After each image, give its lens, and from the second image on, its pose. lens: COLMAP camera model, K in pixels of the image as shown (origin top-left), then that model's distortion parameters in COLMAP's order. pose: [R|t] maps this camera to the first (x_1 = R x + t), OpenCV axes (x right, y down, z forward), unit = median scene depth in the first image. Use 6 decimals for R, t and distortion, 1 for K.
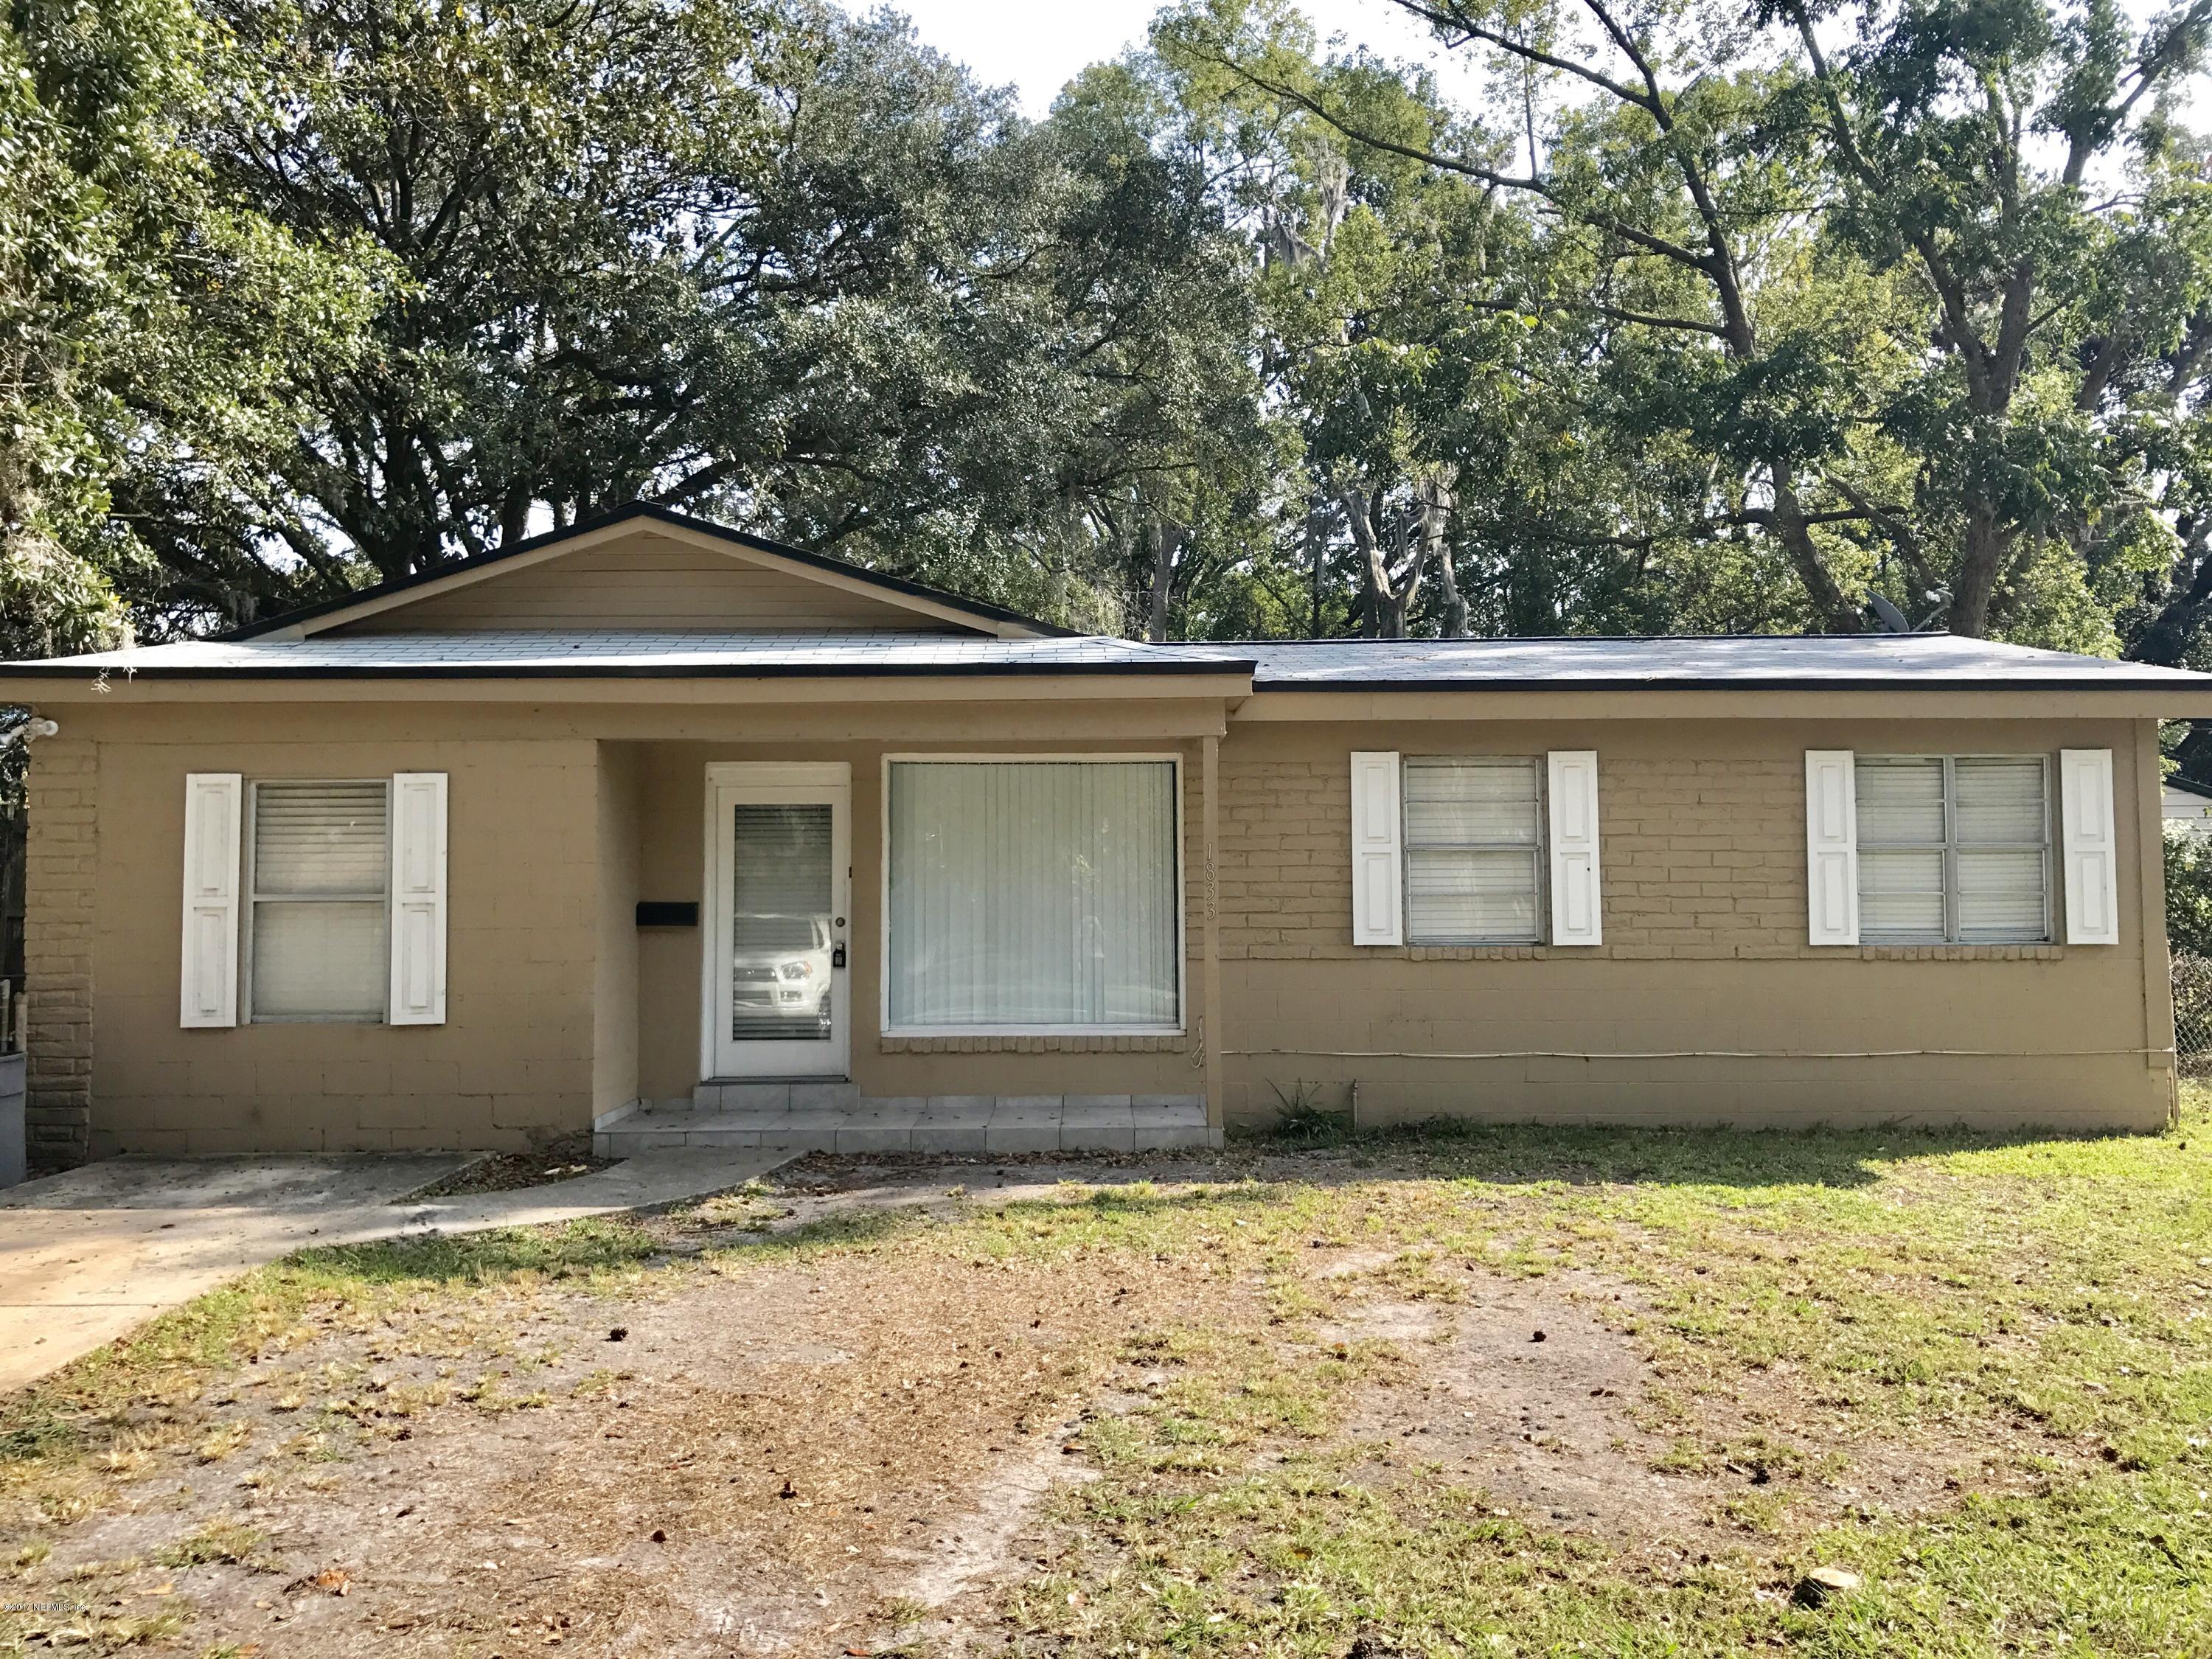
lens RADIAL K [[1841.9, 0, 1104.7], [0, 1841.9, 821.8], [0, 0, 1]] dist [0.012835, 0.000467]
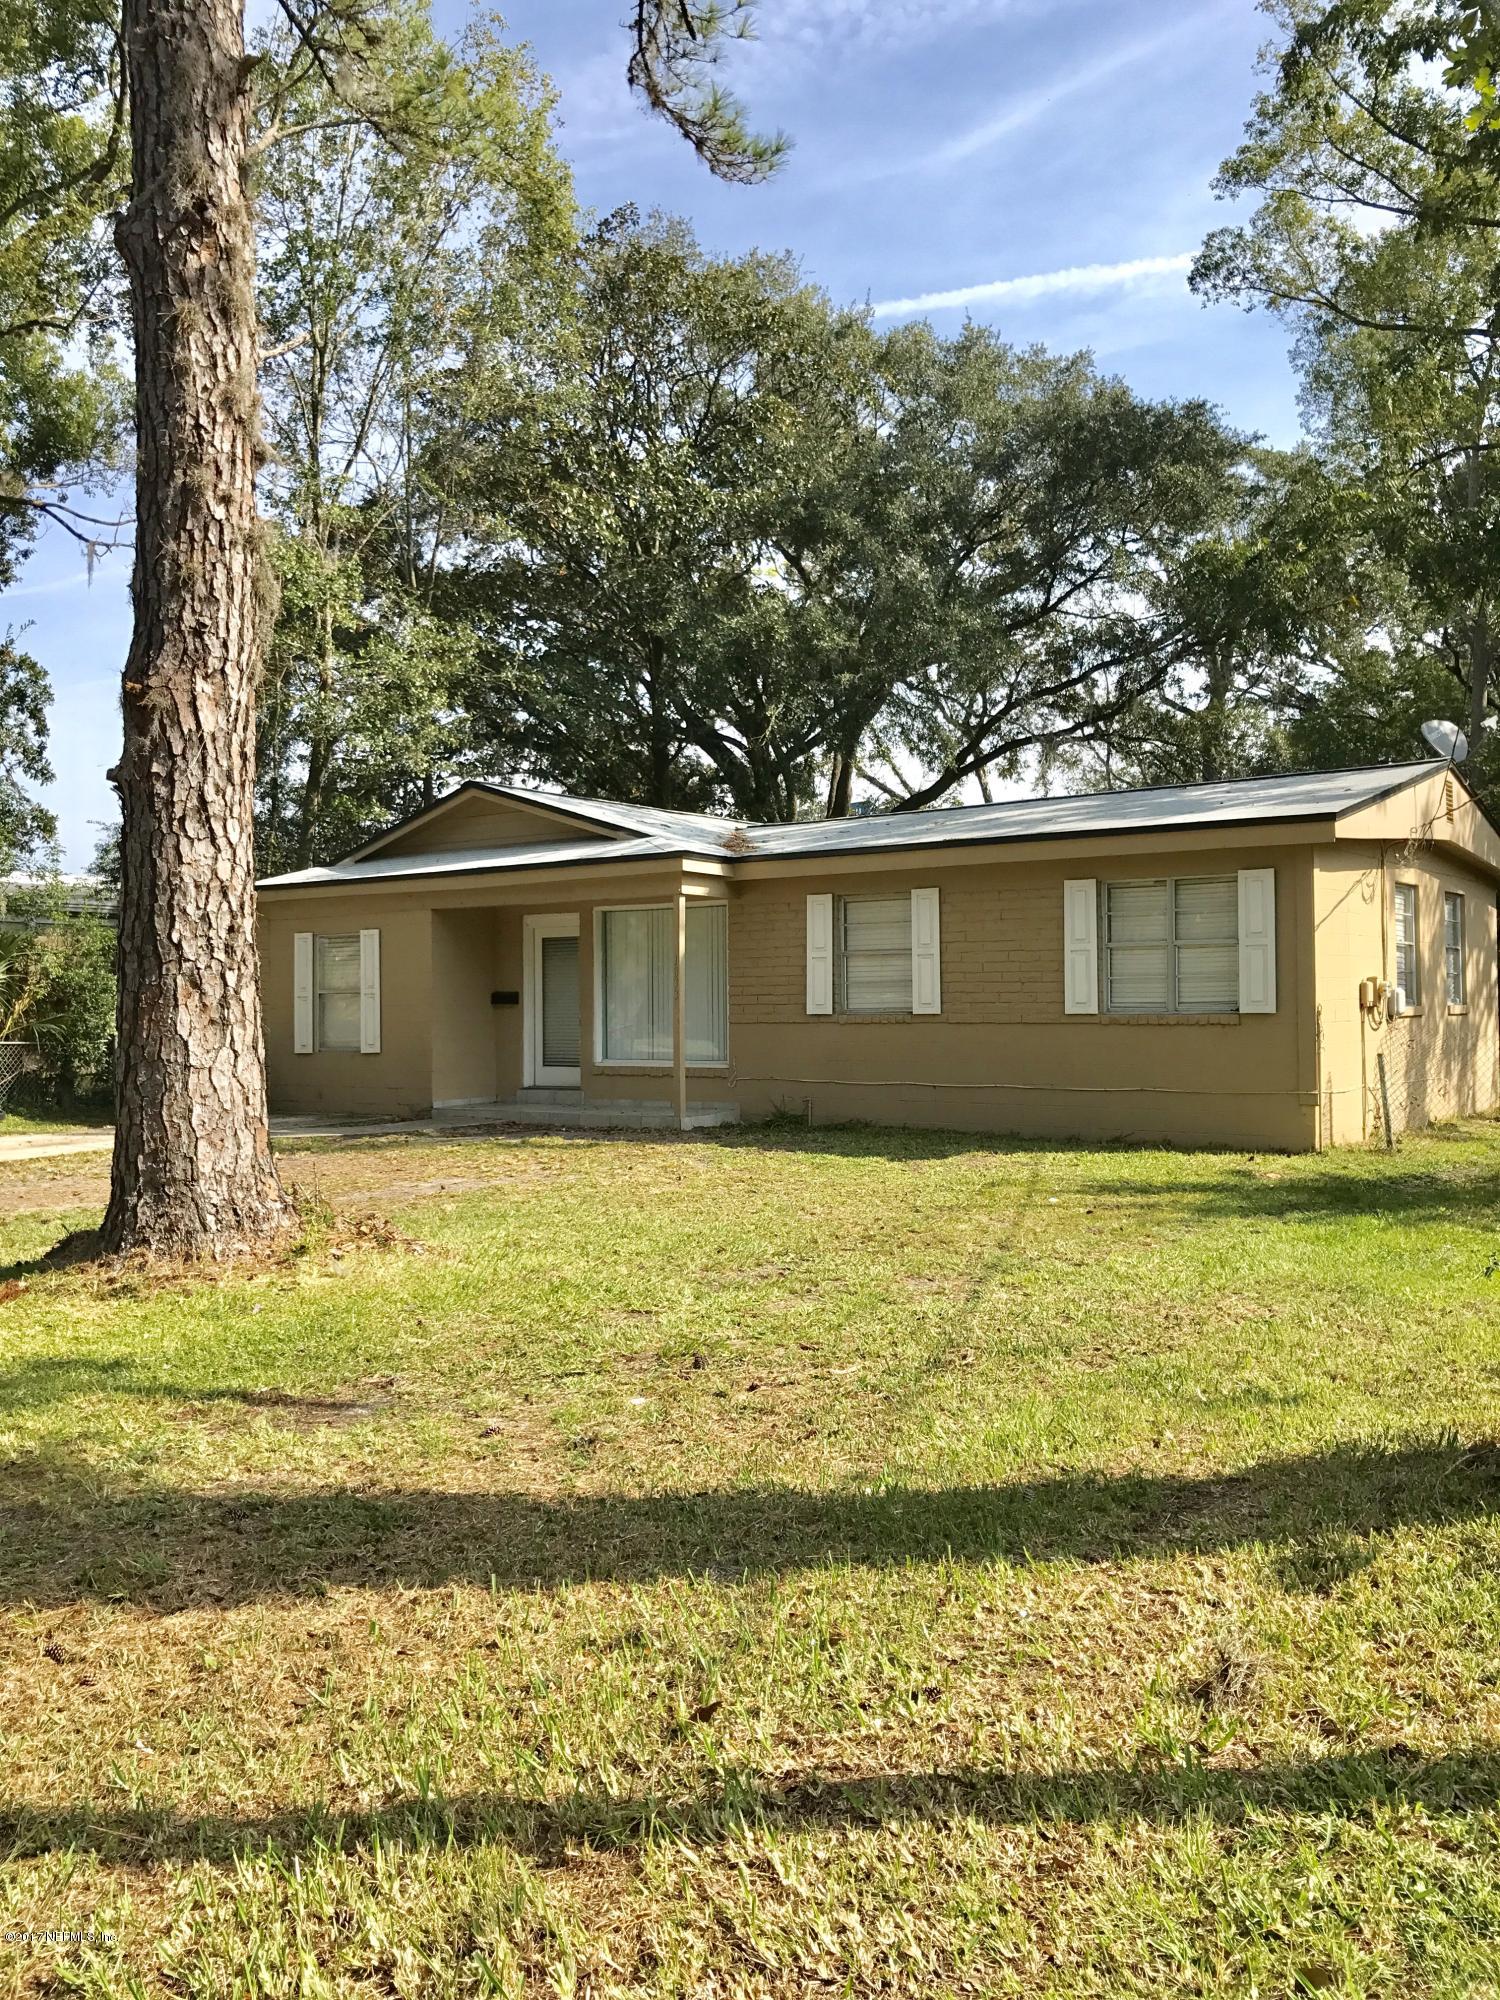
lens RADIAL K [[1665.4, 0, 752.8], [0, 1665.4, 1003.3], [0, 0, 1]] dist [0.012835, 0.000467]
pose [[0.806876, -0.005485, -0.590696, 0.960602], [0.039432, 0.998227, 0.044594, -0.010051], [0.589404, -0.059274, 0.805661, -0.213187]]
